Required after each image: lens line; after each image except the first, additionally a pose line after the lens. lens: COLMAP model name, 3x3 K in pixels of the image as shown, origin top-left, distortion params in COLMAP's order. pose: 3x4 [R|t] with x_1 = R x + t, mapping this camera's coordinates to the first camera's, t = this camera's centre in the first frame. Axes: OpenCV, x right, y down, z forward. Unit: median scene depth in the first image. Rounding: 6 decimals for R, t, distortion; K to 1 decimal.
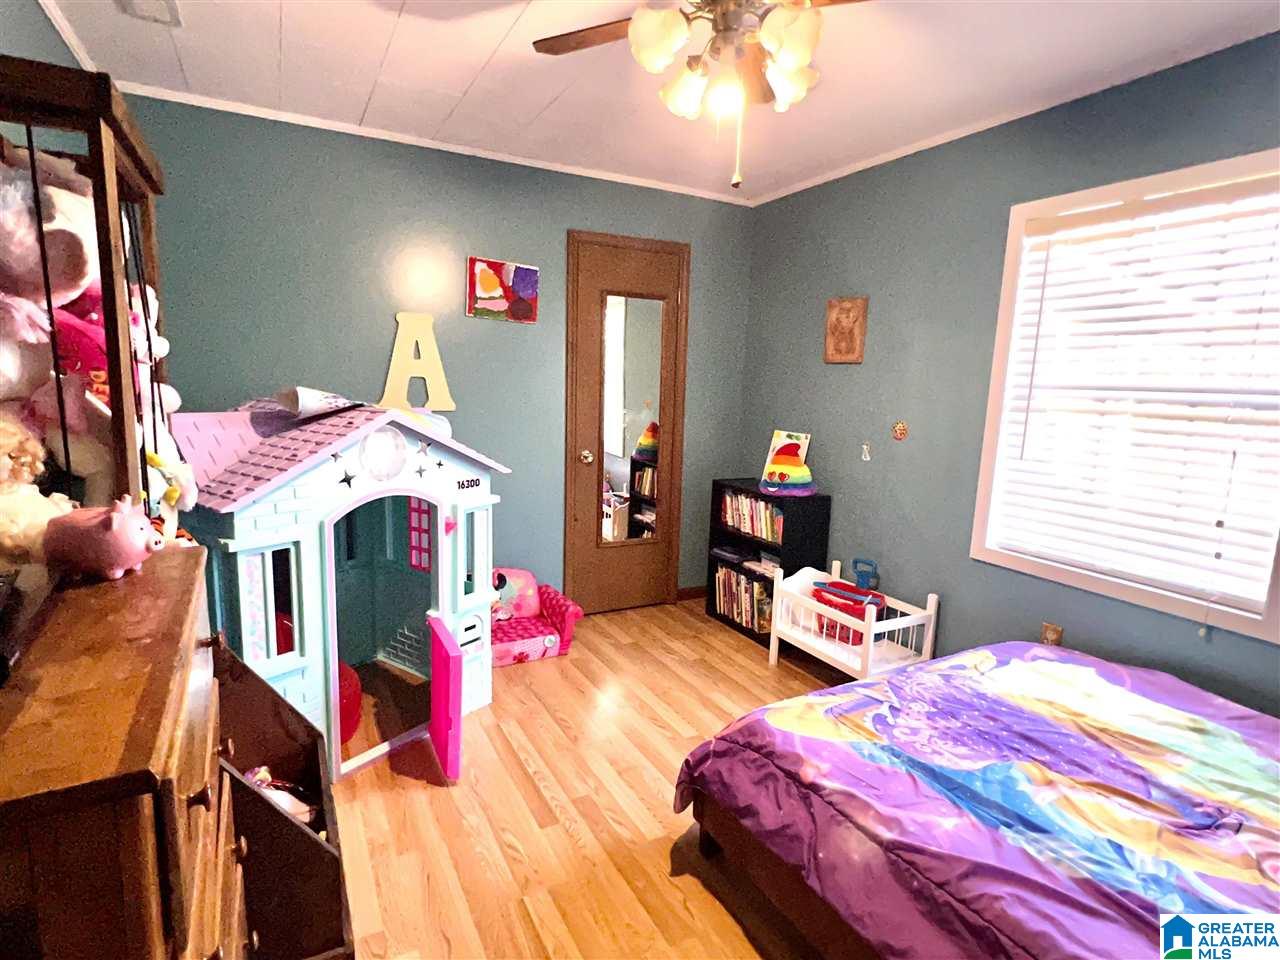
lens RADIAL K [[665.8, 0, 639.6], [0, 665.8, 481.7], [0, 0, 1]] dist [-0.007104, 0.002794]
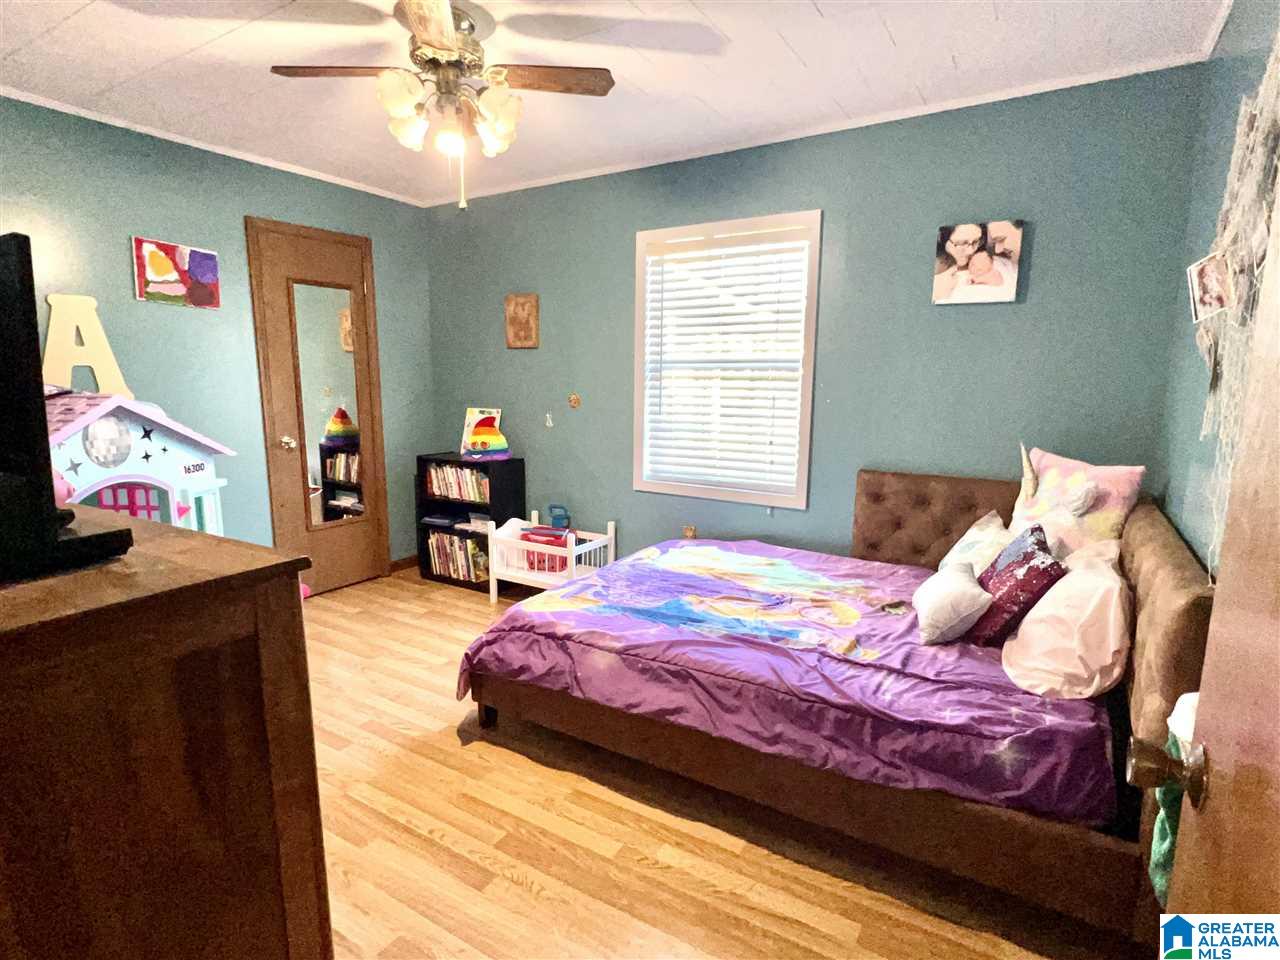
lens RADIAL K [[665.8, 0, 641.3], [0, 665.8, 482.4], [0, 0, 1]] dist [-0.007104, 0.002794]
pose [[0.867008, -0.103355, 0.487458, -0.164132], [0.096443, 0.994561, 0.039340, 0.050897], [-0.488872, 0.012904, 0.872260, -0.211795]]
